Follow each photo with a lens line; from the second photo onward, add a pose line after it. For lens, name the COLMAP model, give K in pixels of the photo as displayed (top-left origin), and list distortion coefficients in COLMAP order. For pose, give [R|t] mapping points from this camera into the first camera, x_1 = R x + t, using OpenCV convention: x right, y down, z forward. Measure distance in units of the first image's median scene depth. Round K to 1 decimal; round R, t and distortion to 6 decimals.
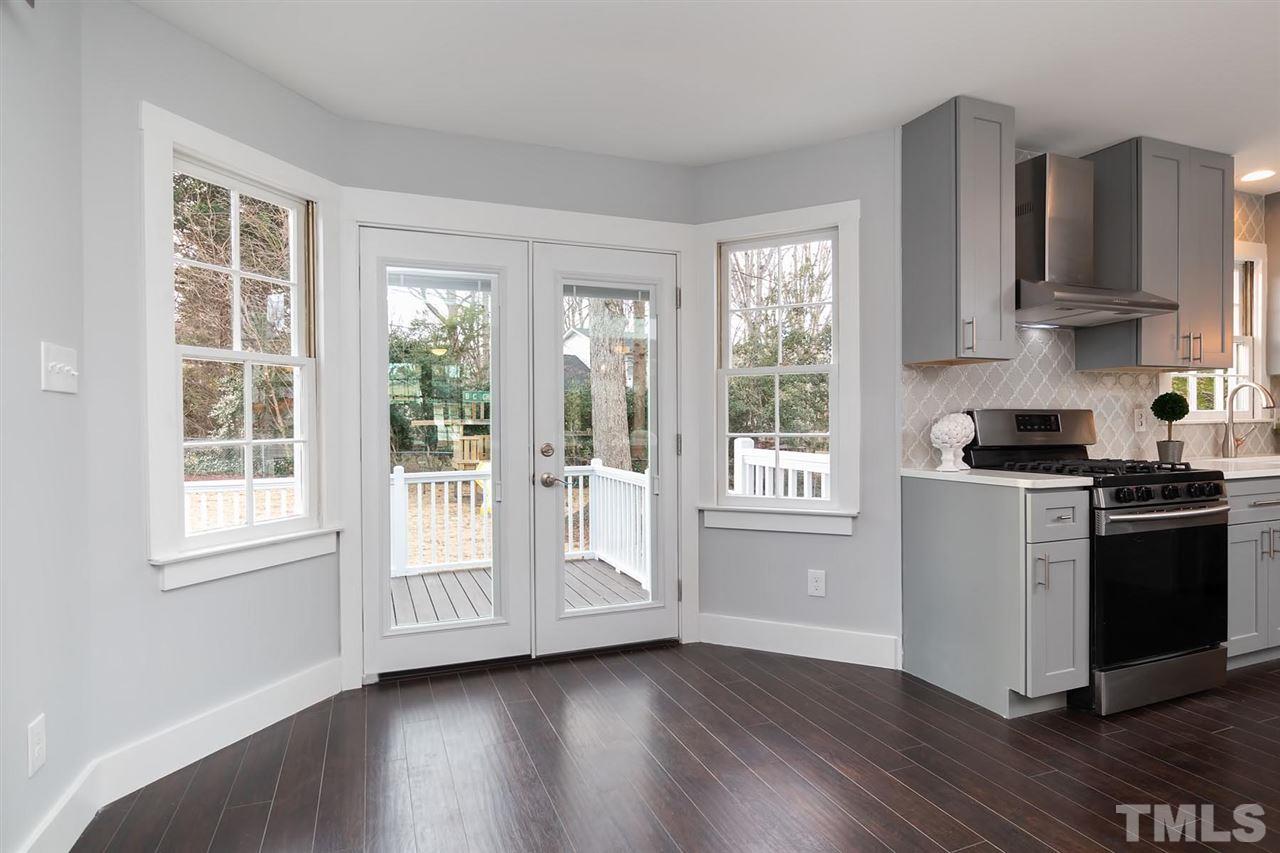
lens RADIAL K [[686.8, 0, 640.0], [0, 686.8, 426.5], [0, 0, 1]] dist [-0.002389, 0.001119]
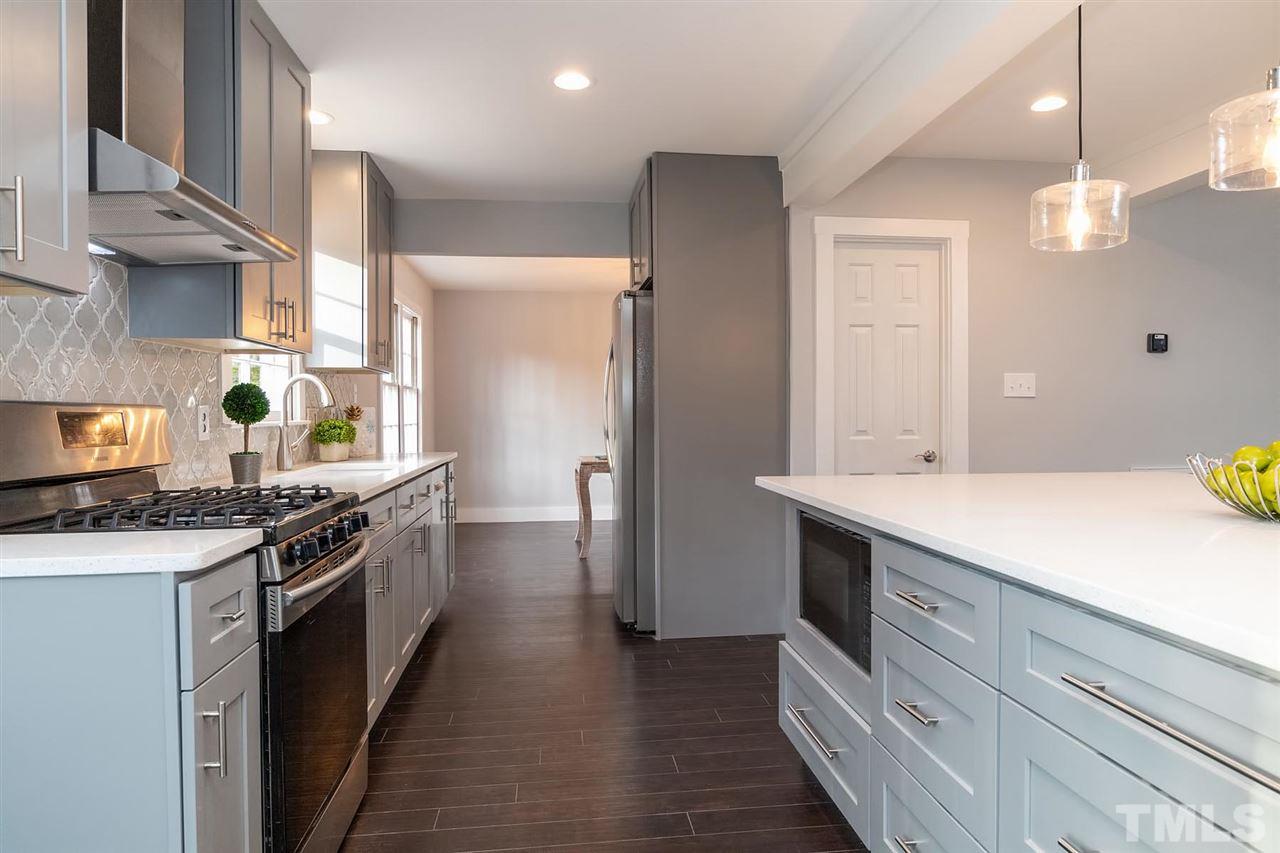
lens RADIAL K [[806.3, 0, 675.4], [0, 806.3, 430.0], [0, 0, 1]] dist [-0.059370, -0.000042]
pose [[0.233479, -0.014038, 0.972260, 0.100688], [0.015705, 0.999820, 0.010664, -0.003978], [-0.972235, 0.012780, 0.233658, 0.416602]]
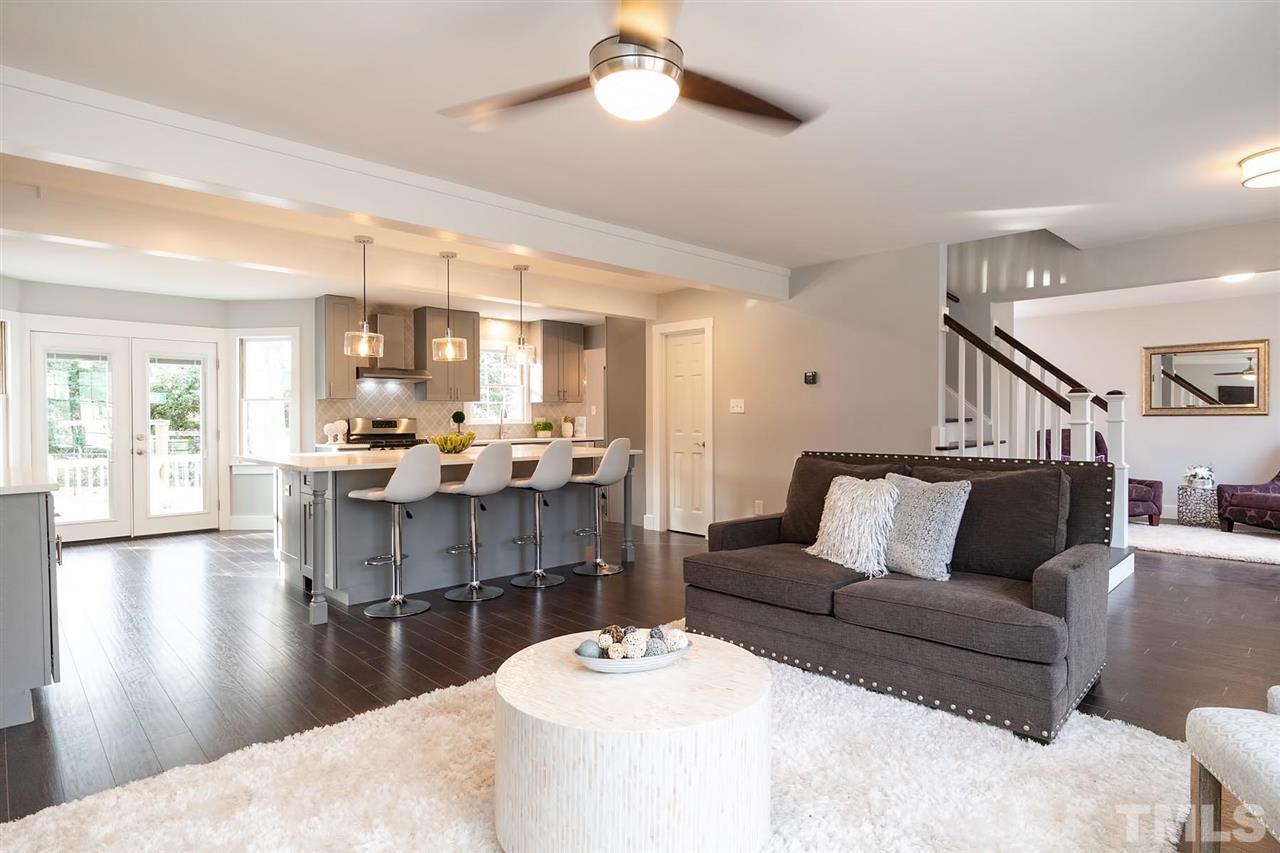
lens RADIAL K [[700.2, 0, 640.0], [0, 700.2, 426.5], [0, 0, 1]] dist [-0.007385, -0.001832]
pose [[0.930059, -0.001760, 0.367405, 0.503873], [0.001783, 0.999998, 0.000275, 0.003053], [-0.367405, 0.000399, 0.930061, -1.543932]]
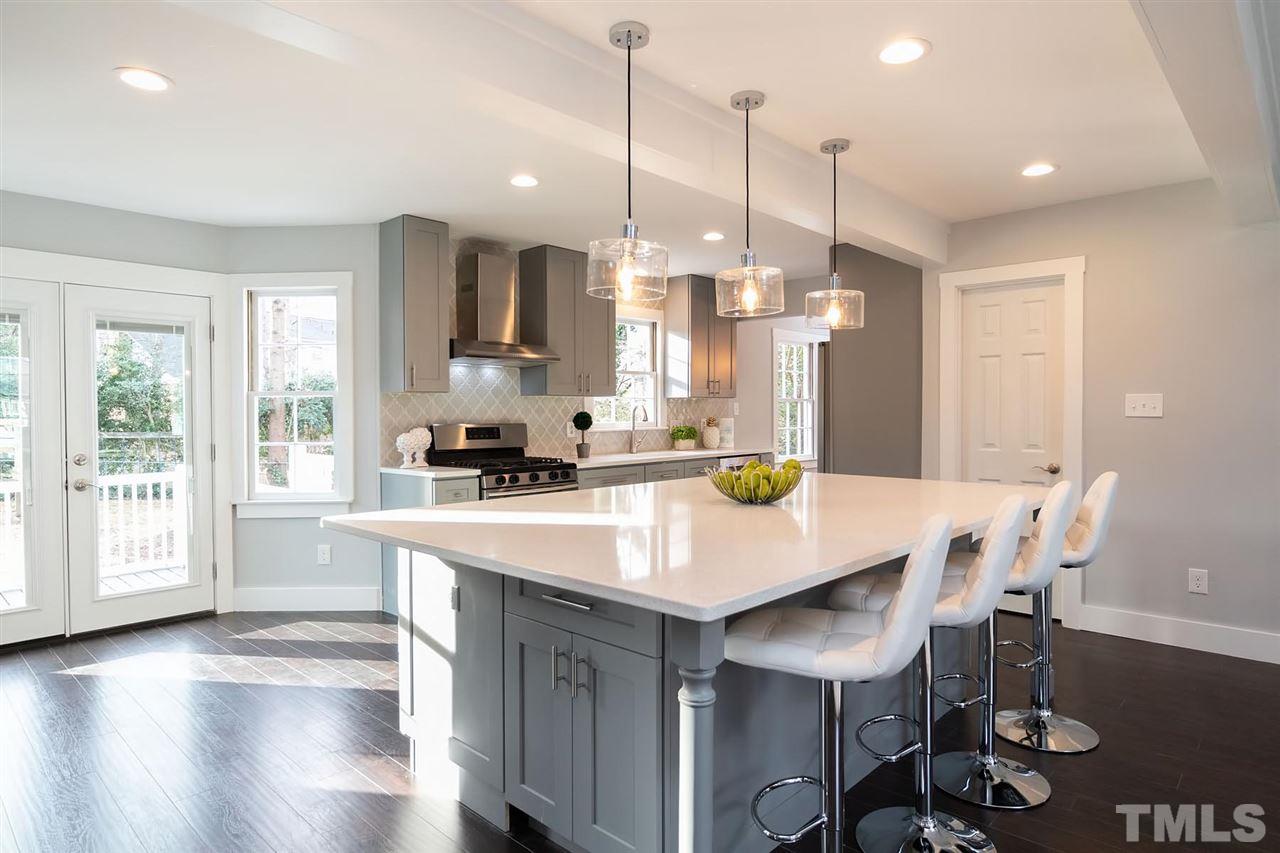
lens RADIAL K [[729.9, 0, 625.8], [0, 729.9, 424.5], [0, 0, 1]] dist [-0.016236, -0.000062]
pose [[0.906499, -0.005051, 0.422177, 0.192220], [0.003308, 0.999983, 0.004859, -0.030127], [-0.422195, -0.003008, 0.906500, -0.527460]]
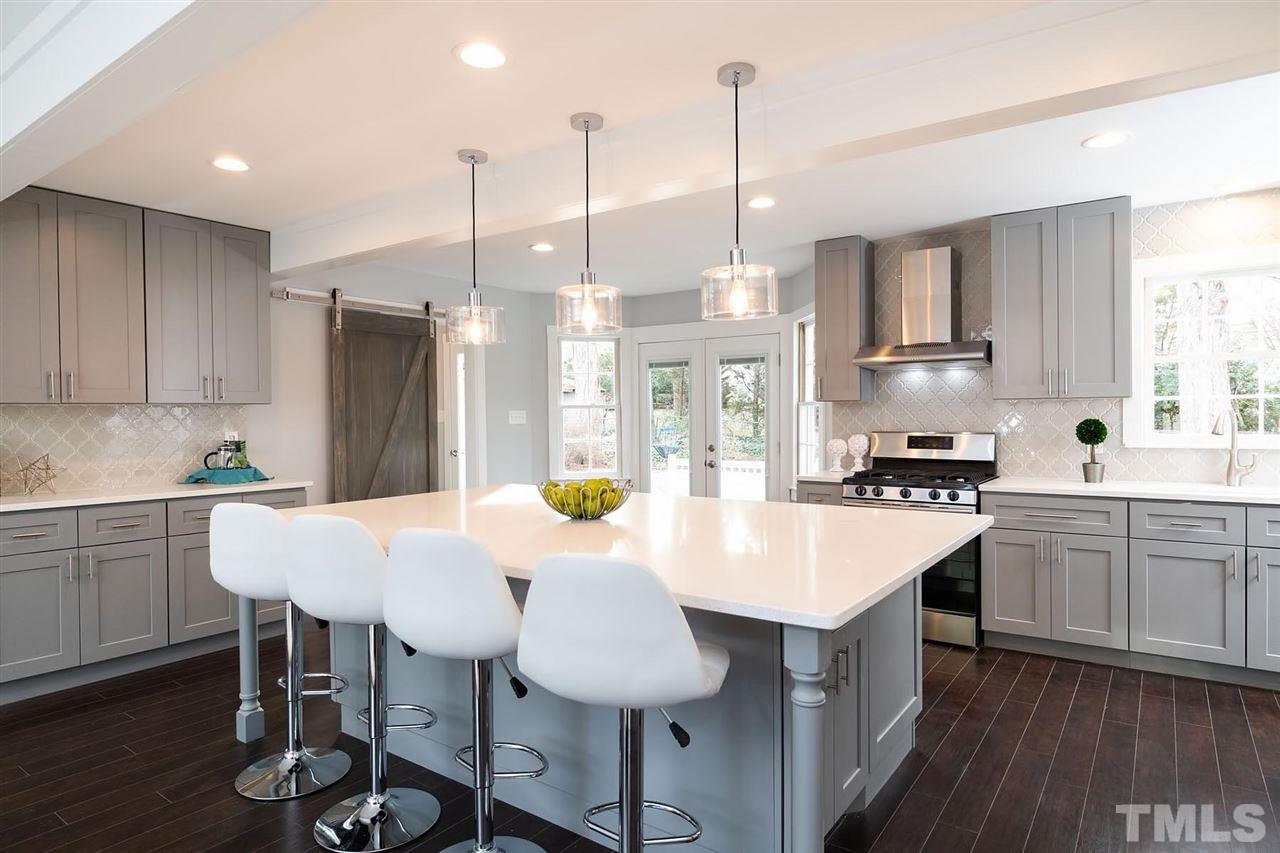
lens RADIAL K [[729.9, 0, 625.8], [0, 729.9, 424.5], [0, 0, 1]] dist [-0.016236, -0.000062]
pose [[0.528647, 0.012931, -0.848743, 1.459792], [0.002286, 0.999859, 0.016657, -0.065433], [0.848839, -0.010746, 0.528543, -0.264981]]
